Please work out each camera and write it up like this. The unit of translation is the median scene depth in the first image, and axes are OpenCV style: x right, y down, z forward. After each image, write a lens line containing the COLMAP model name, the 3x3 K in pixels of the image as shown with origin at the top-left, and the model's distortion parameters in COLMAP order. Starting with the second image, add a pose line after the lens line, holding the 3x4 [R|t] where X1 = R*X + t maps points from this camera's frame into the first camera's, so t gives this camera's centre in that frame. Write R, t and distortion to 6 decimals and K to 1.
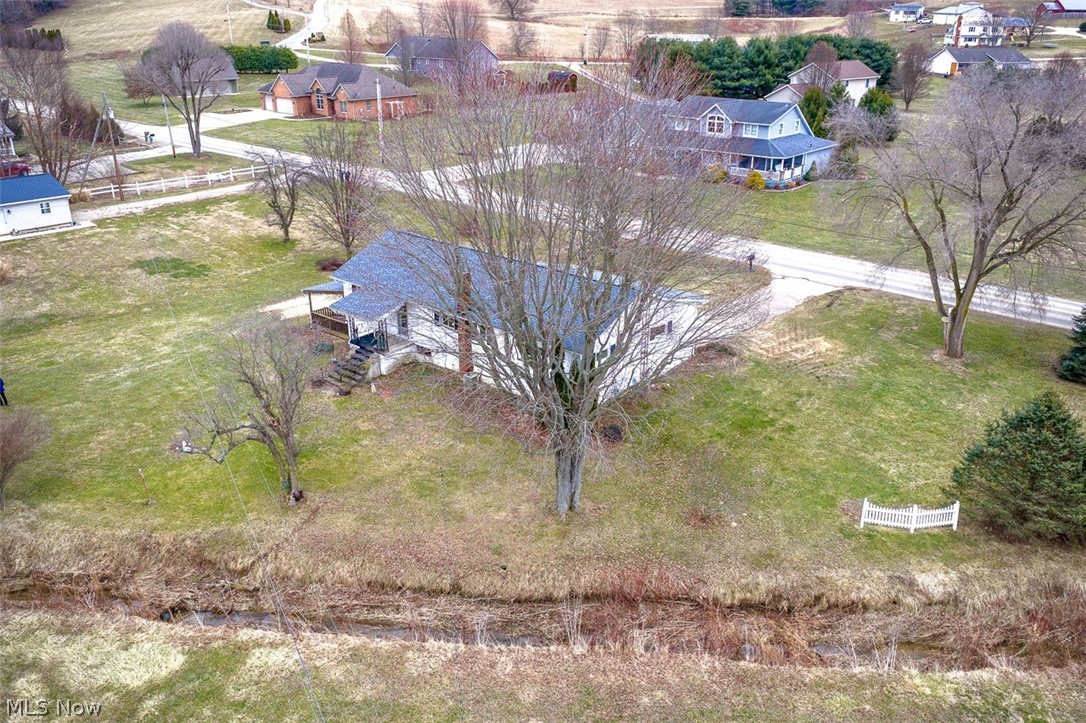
lens RADIAL K [[891.1, 0, 542.5], [0, 891.1, 361.7], [0, 0, 1]] dist [0.023678, -0.047537]
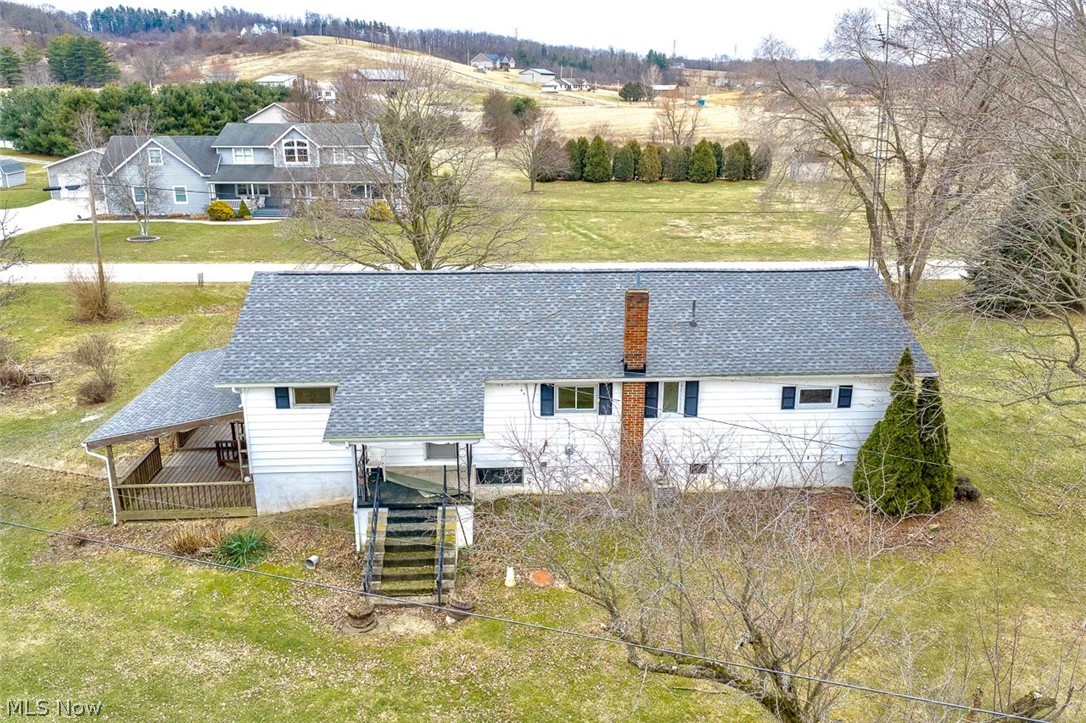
lens RADIAL K [[891.1, 0, 543.3], [0, 891.1, 361.4], [0, 0, 1]] dist [0.023678, -0.047537]
pose [[0.715438, -0.202305, 0.668746, -0.132101], [0.262304, 0.964919, 0.011283, -0.022249], [-0.647569, 0.167342, 0.743405, 0.180188]]
